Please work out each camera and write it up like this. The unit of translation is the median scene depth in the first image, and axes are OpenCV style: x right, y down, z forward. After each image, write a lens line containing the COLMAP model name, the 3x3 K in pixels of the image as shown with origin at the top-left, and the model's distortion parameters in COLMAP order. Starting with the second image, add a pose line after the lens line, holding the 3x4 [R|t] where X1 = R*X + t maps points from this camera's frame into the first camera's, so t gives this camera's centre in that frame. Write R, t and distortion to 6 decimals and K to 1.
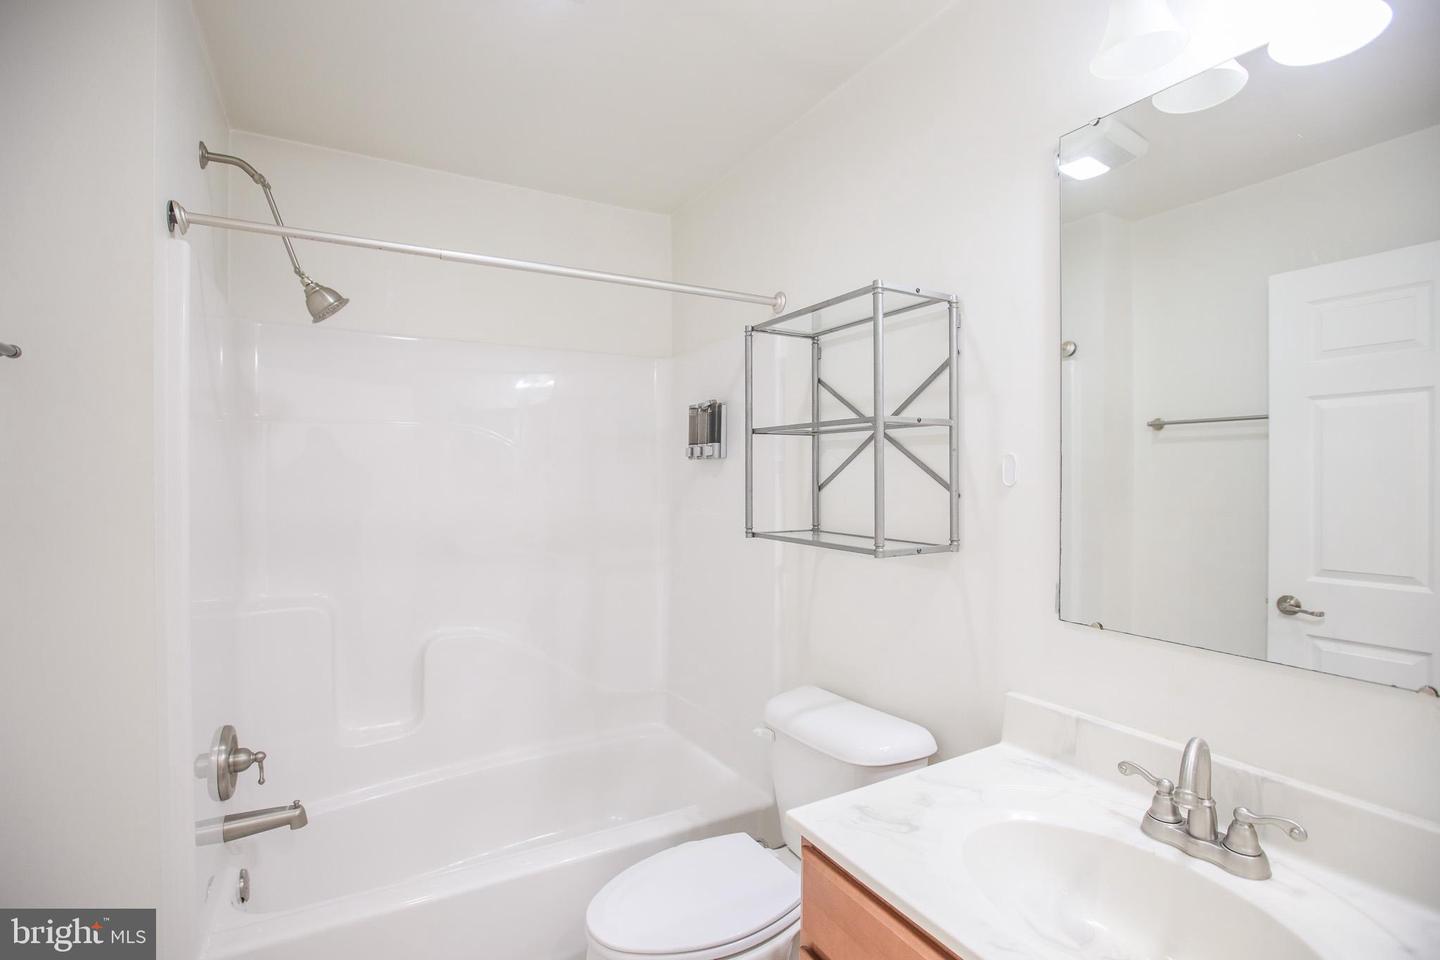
lens RADIAL K [[677.5, 0, 717.8], [0, 677.5, 480.8], [0, 0, 1]] dist [-0.002242, 0.000292]
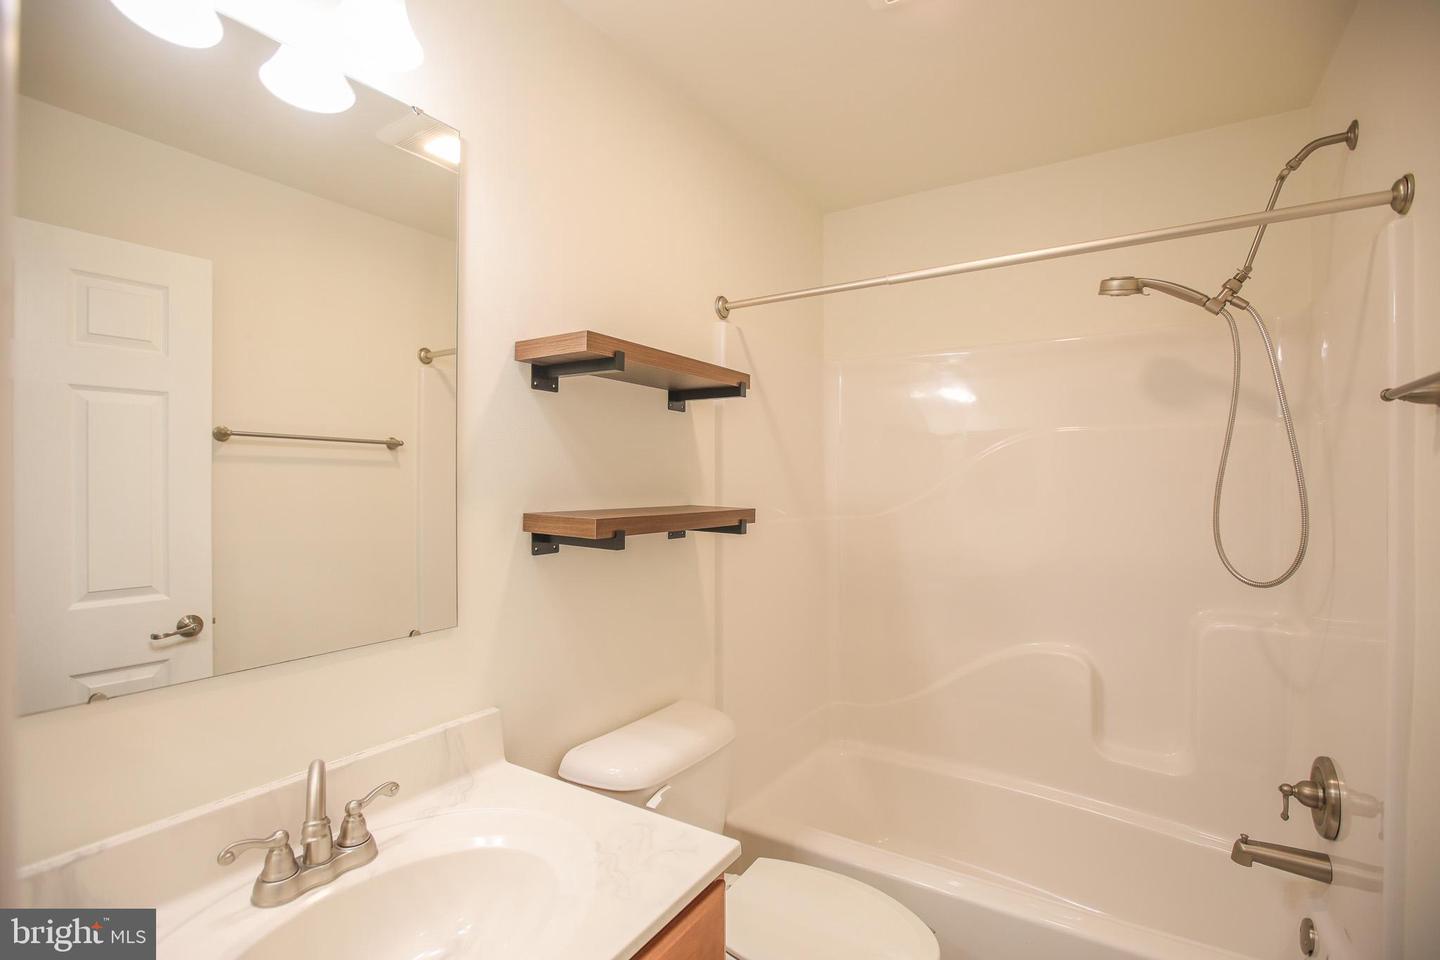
lens RADIAL K [[677.5, 0, 717.8], [0, 677.5, 480.8], [0, 0, 1]] dist [-0.002242, 0.000292]
pose [[-0.458503, 0.009561, 0.888641, -0.409626], [0.002083, 0.999951, -0.009684, -0.014540], [-0.888690, -0.002589, -0.458500, 0.862263]]
